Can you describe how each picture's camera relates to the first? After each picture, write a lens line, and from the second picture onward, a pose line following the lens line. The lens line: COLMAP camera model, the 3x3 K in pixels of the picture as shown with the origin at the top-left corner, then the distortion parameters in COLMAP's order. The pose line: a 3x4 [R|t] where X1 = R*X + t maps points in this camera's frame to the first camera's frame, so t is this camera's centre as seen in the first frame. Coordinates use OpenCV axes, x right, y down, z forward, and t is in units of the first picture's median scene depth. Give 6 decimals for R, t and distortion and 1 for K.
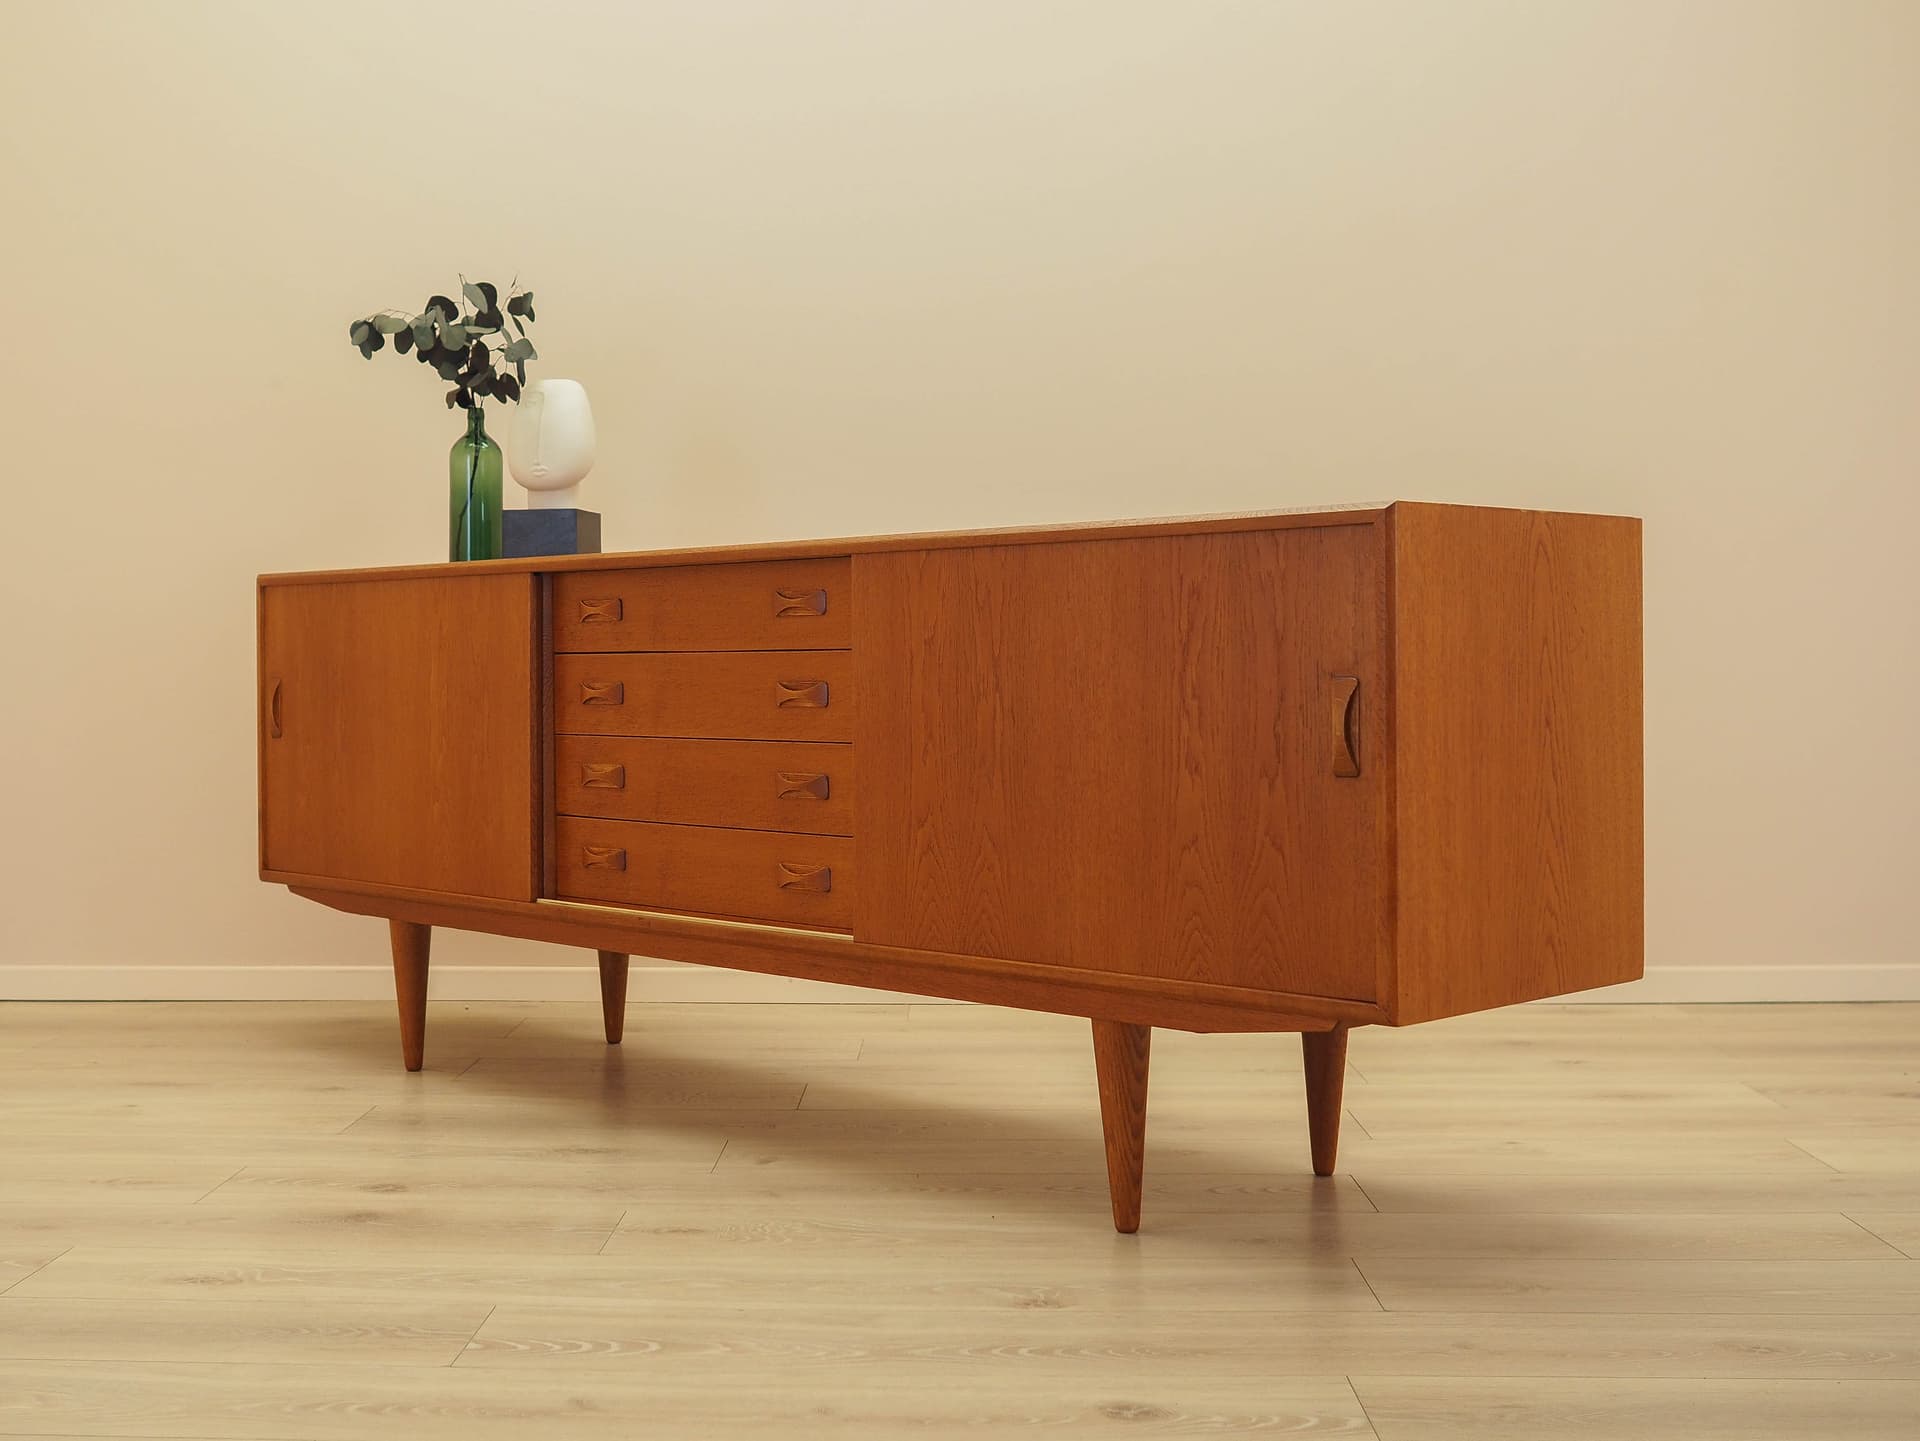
lens RADIAL K [[2090.2, 0, 960.0], [0, 2090.2, 720.5], [0, 0, 1]] dist [-0.028617, 0.020858]
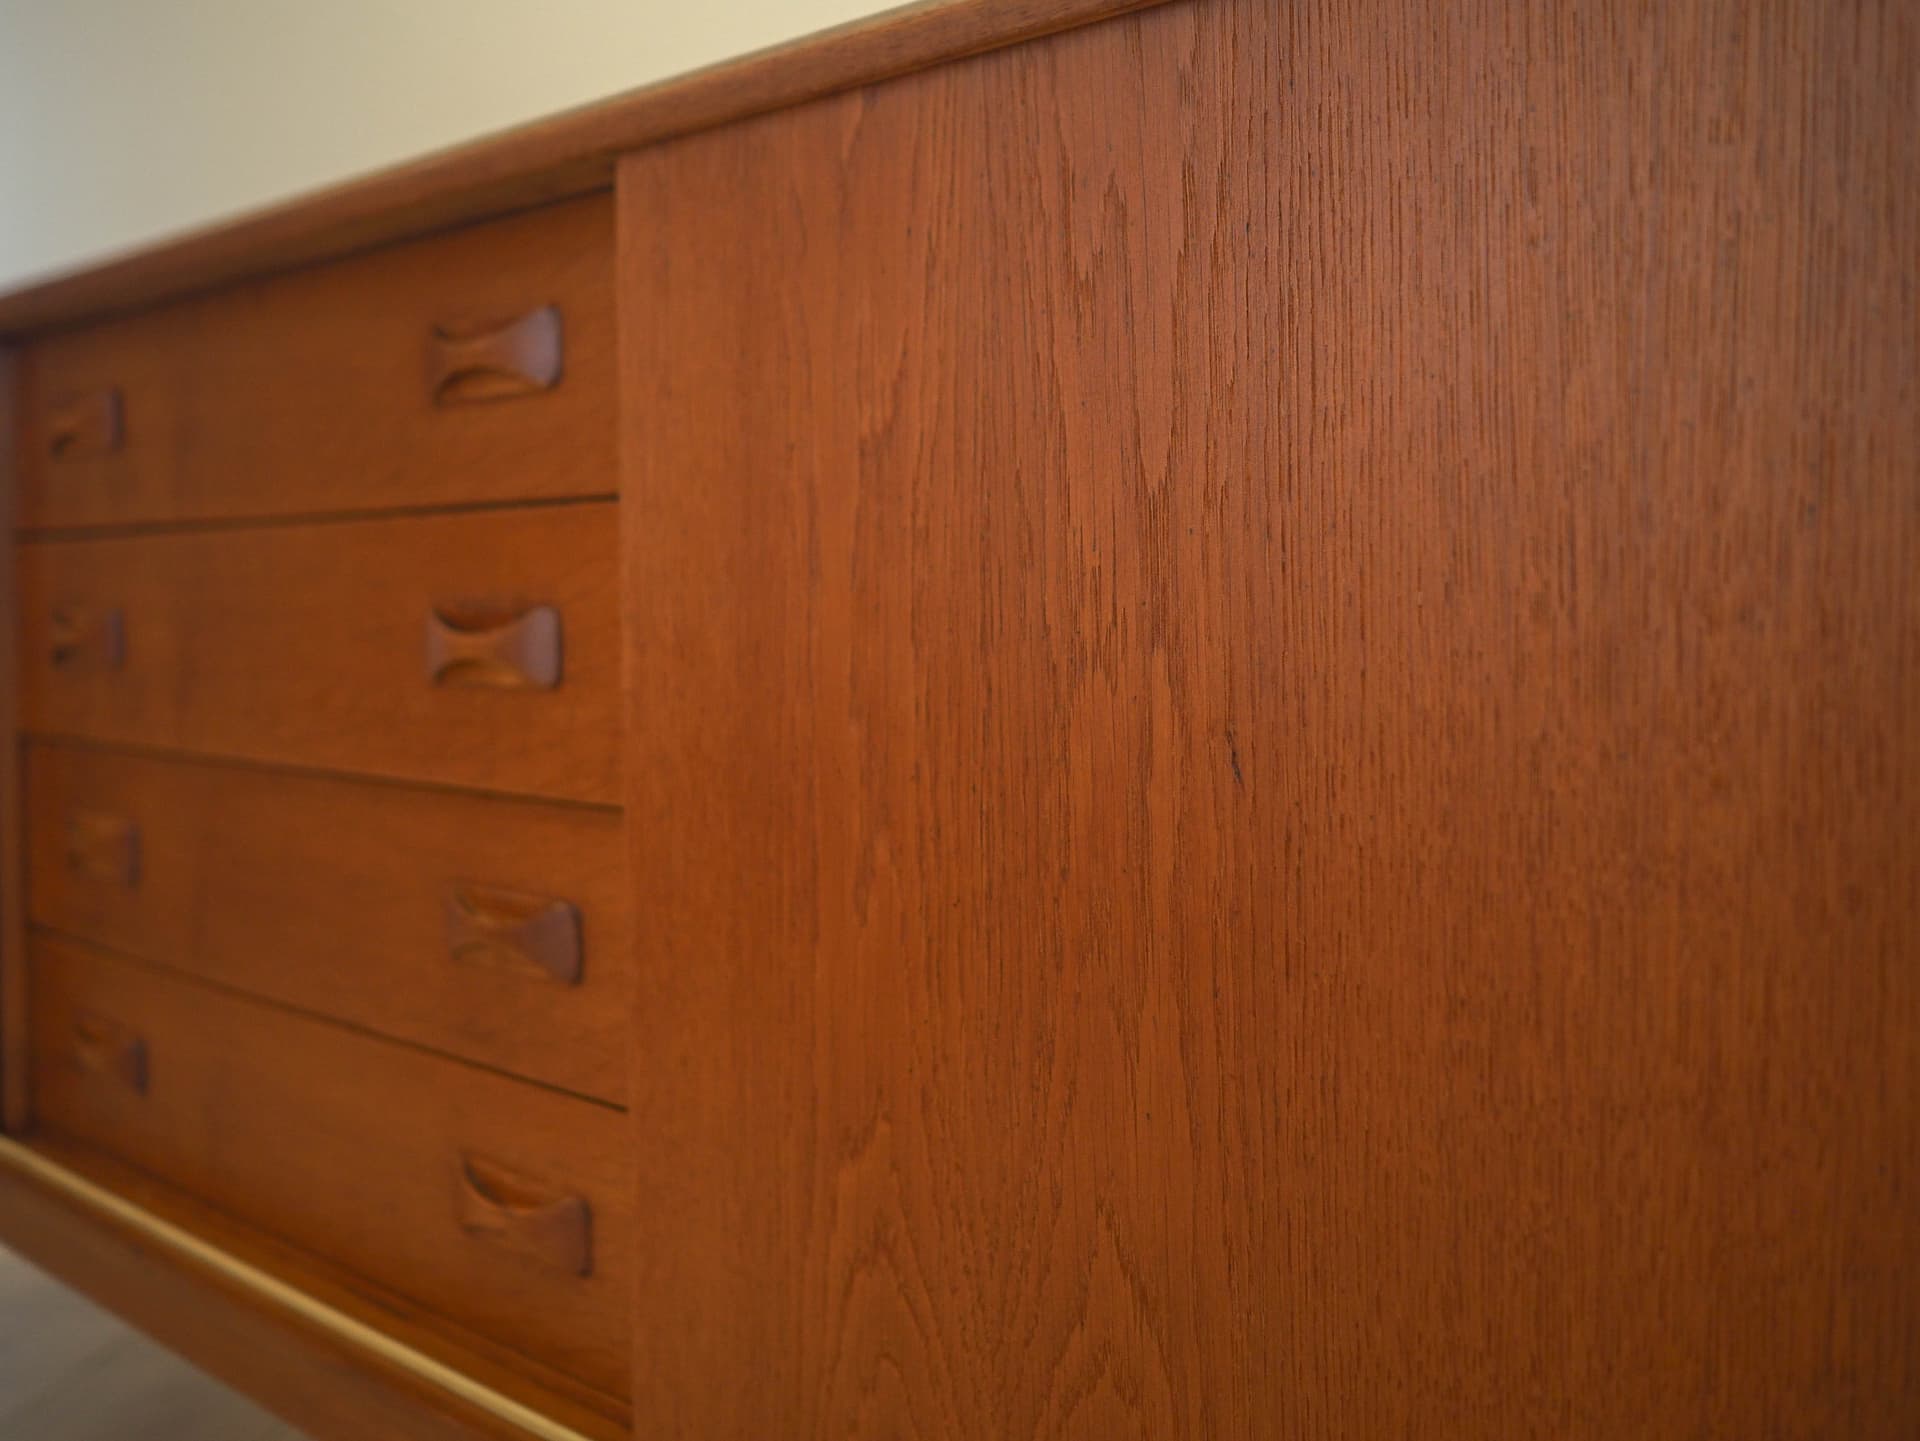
lens RADIAL K [[2090.2, 0, 960.0], [0, 2090.2, 720.5], [0, 0, 1]] dist [-0.028617, 0.020858]
pose [[0.999710, -0.001952, -0.024015, 0.001404], [0.002824, 0.999335, 0.036362, -0.012625], [0.023928, -0.036420, 0.999050, 0.695383]]
